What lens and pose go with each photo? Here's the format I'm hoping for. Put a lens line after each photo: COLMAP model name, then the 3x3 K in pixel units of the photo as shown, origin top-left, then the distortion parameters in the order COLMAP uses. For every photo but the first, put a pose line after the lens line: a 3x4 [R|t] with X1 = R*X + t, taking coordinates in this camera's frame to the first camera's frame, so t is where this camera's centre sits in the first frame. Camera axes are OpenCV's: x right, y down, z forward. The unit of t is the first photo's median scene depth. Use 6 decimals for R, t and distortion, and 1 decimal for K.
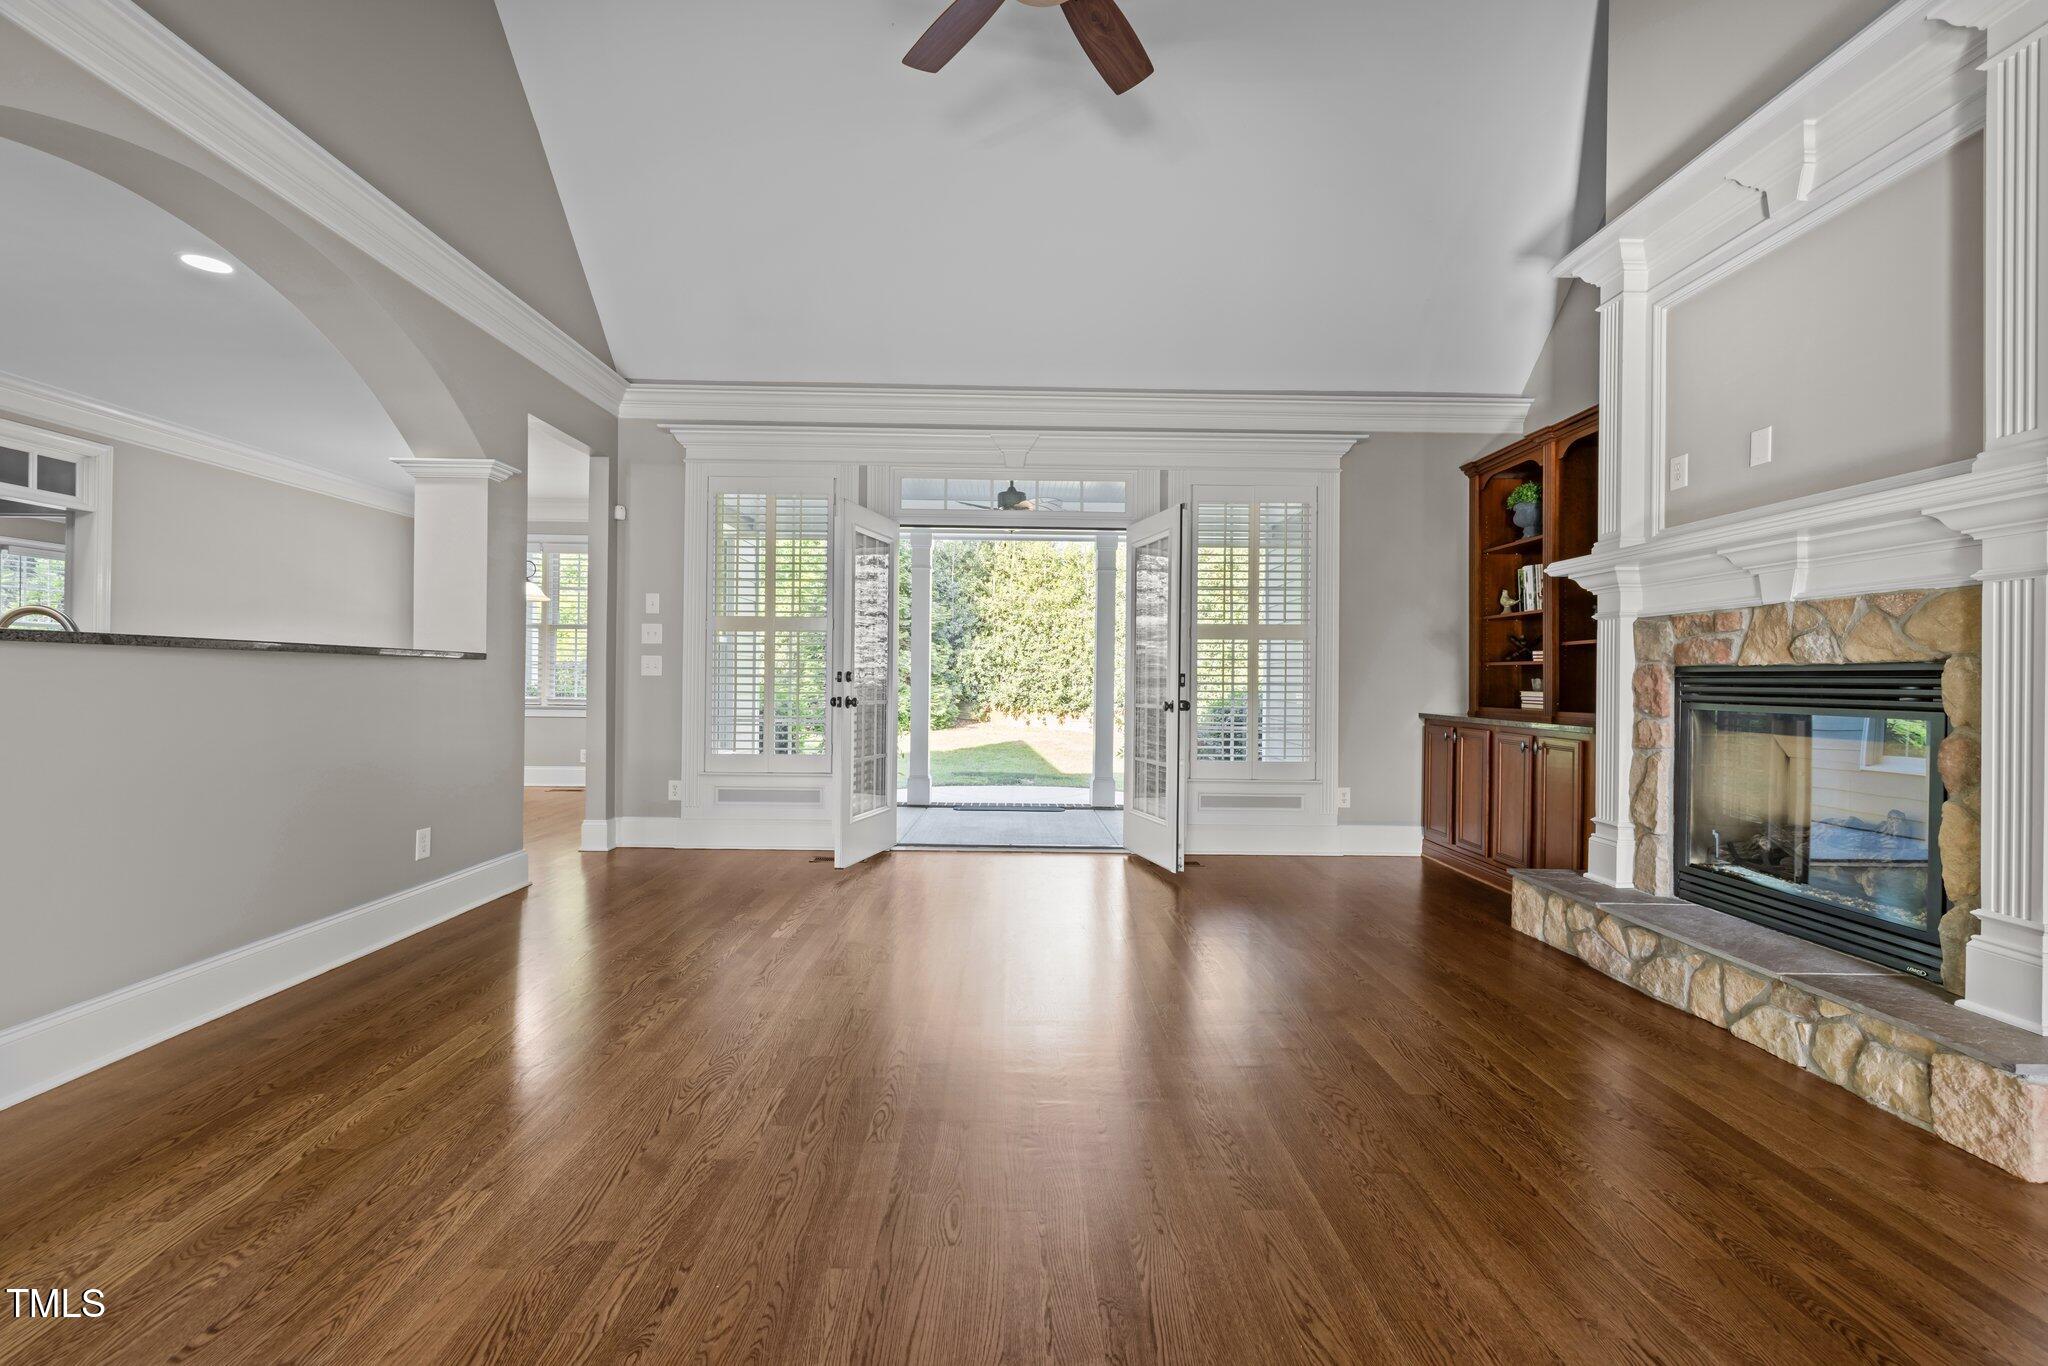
lens RADIAL K [[867.0, 0, 1013.4], [0, 867.0, 678.8], [0, 0, 1]] dist [0.002485, 0.000478]
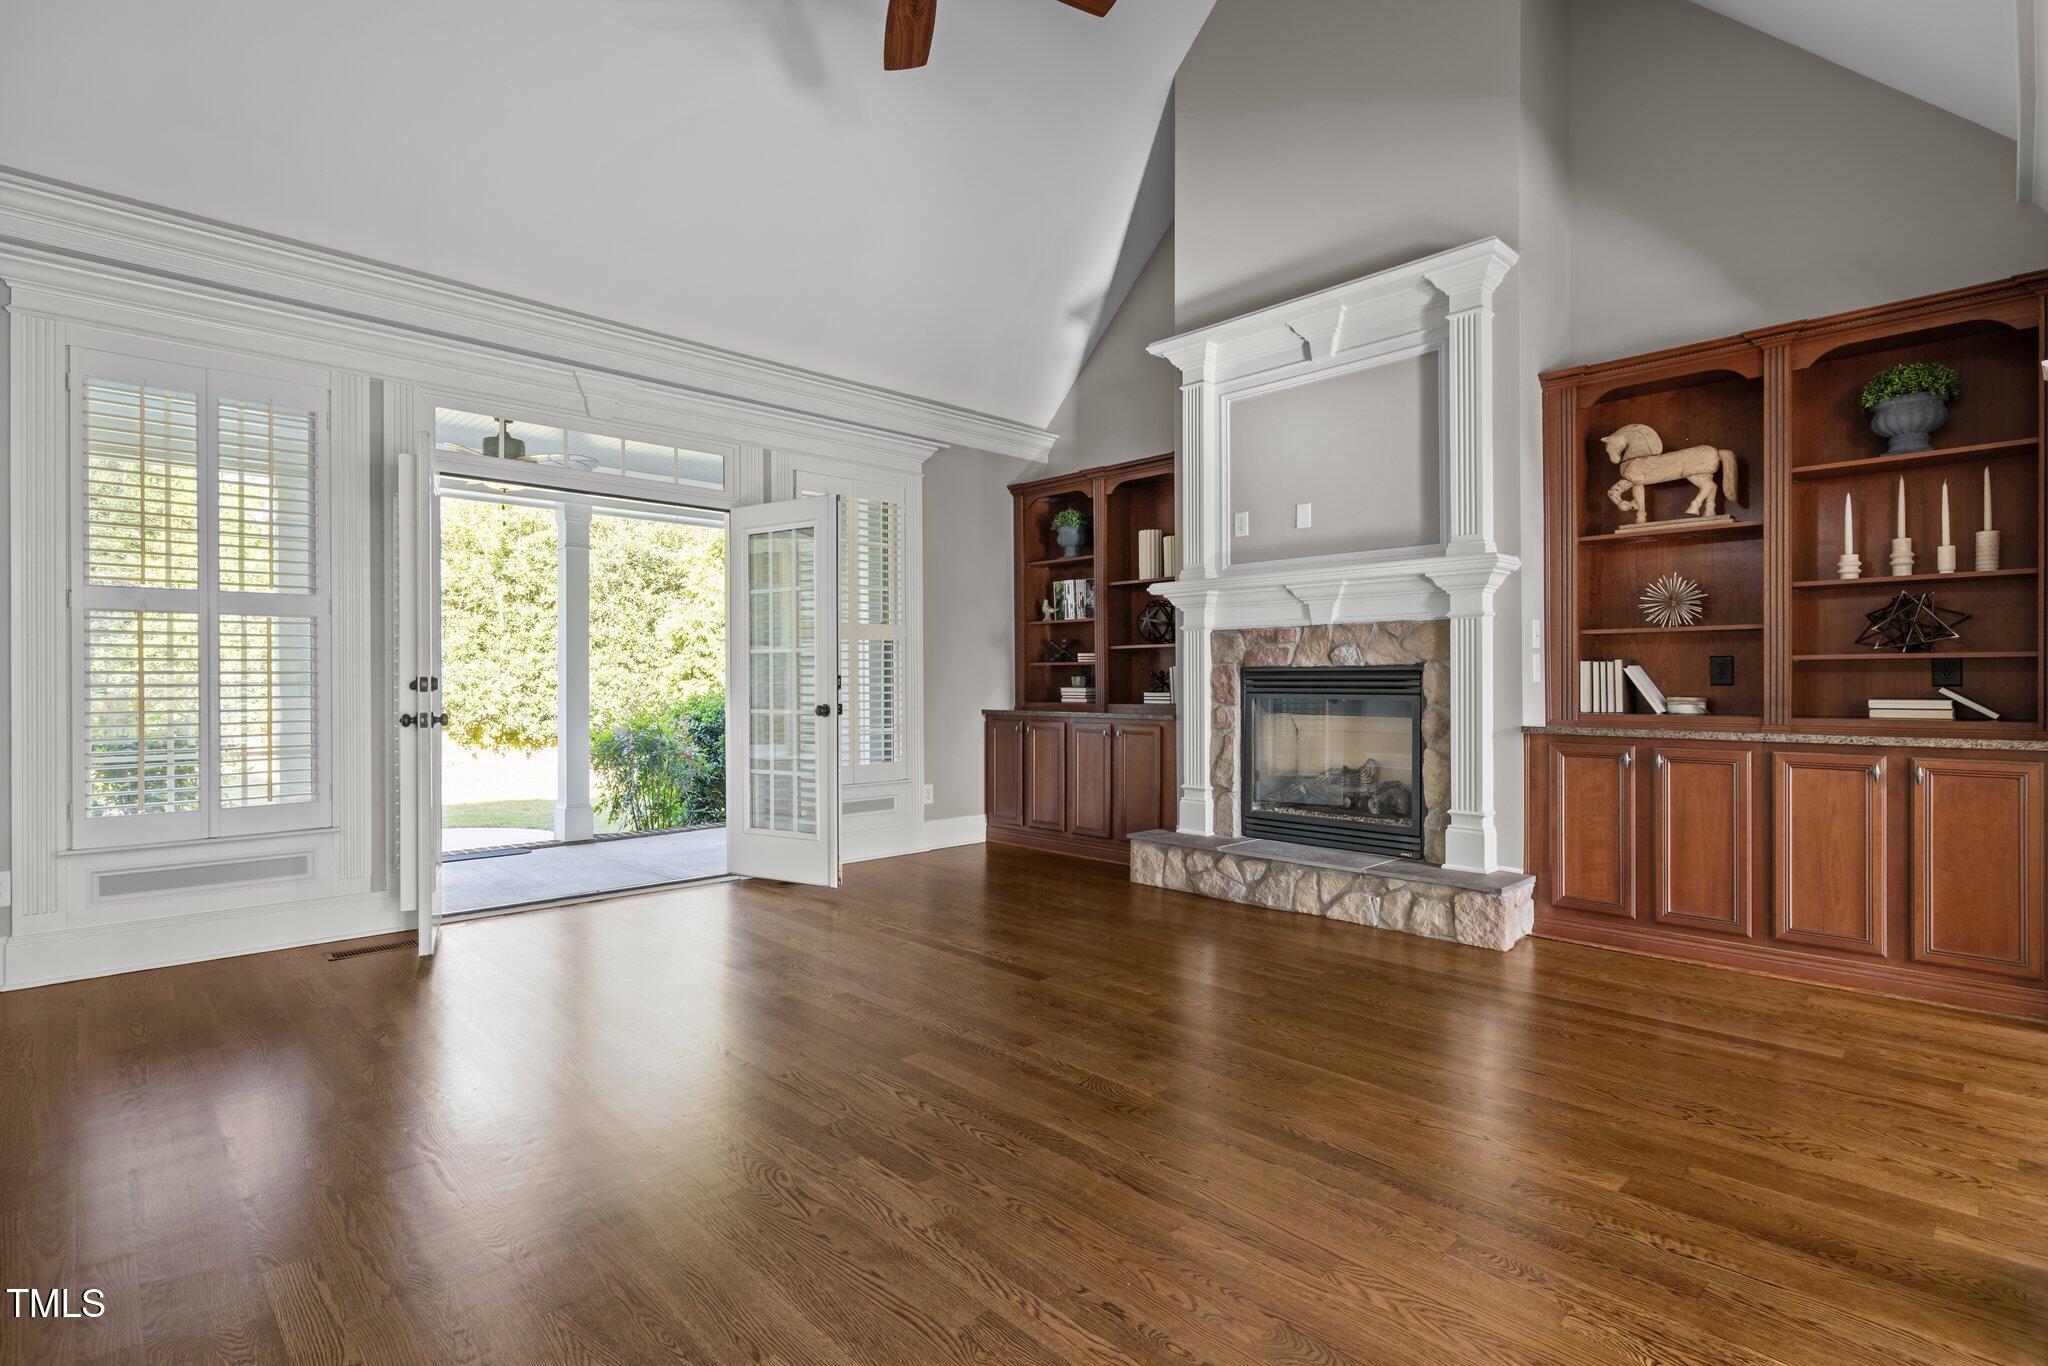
lens RADIAL K [[994.4, 0, 1024.0], [0, 994.4, 683.0], [0, 0, 1]] dist [0.000413, 0.000081]
pose [[0.722802, -0.014937, 0.690893, -0.463999], [0.011021, 0.999888, 0.010088, -0.007316], [-0.690967, 0.000323, 0.722886, 0.090693]]
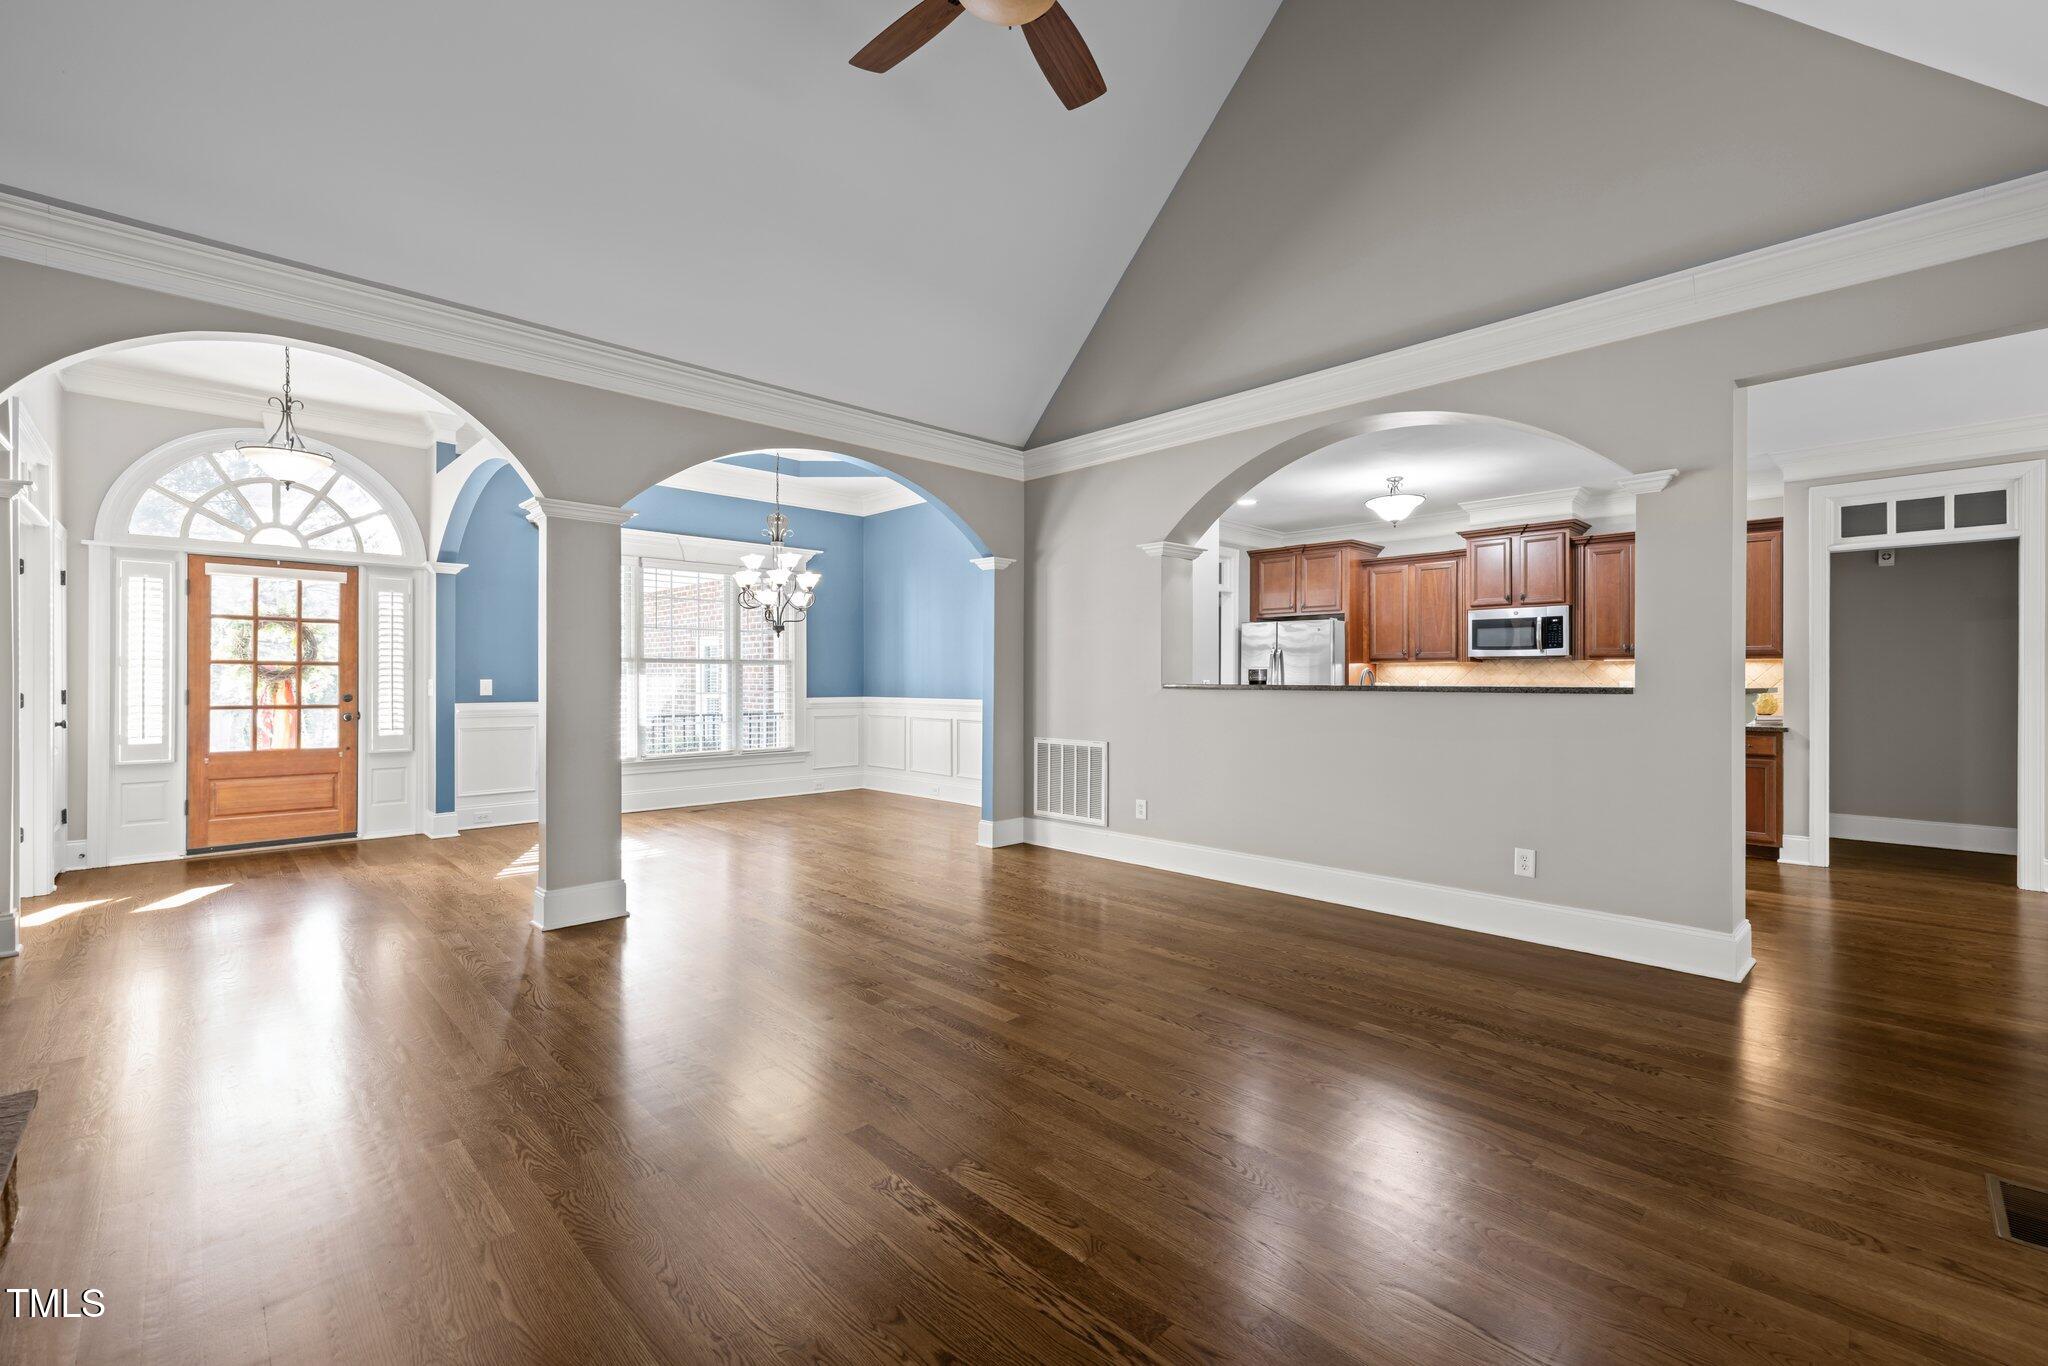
lens RADIAL K [[860.3, 0, 1024.9], [0, 860.3, 680.7], [0, 0, 1]] dist [0.001612, 0.000417]
pose [[-0.720213, -0.010731, -0.693670, 0.481277], [-0.009430, 0.999939, -0.005679, -0.025358], [0.693689, 0.002451, -0.720271, 1.208201]]
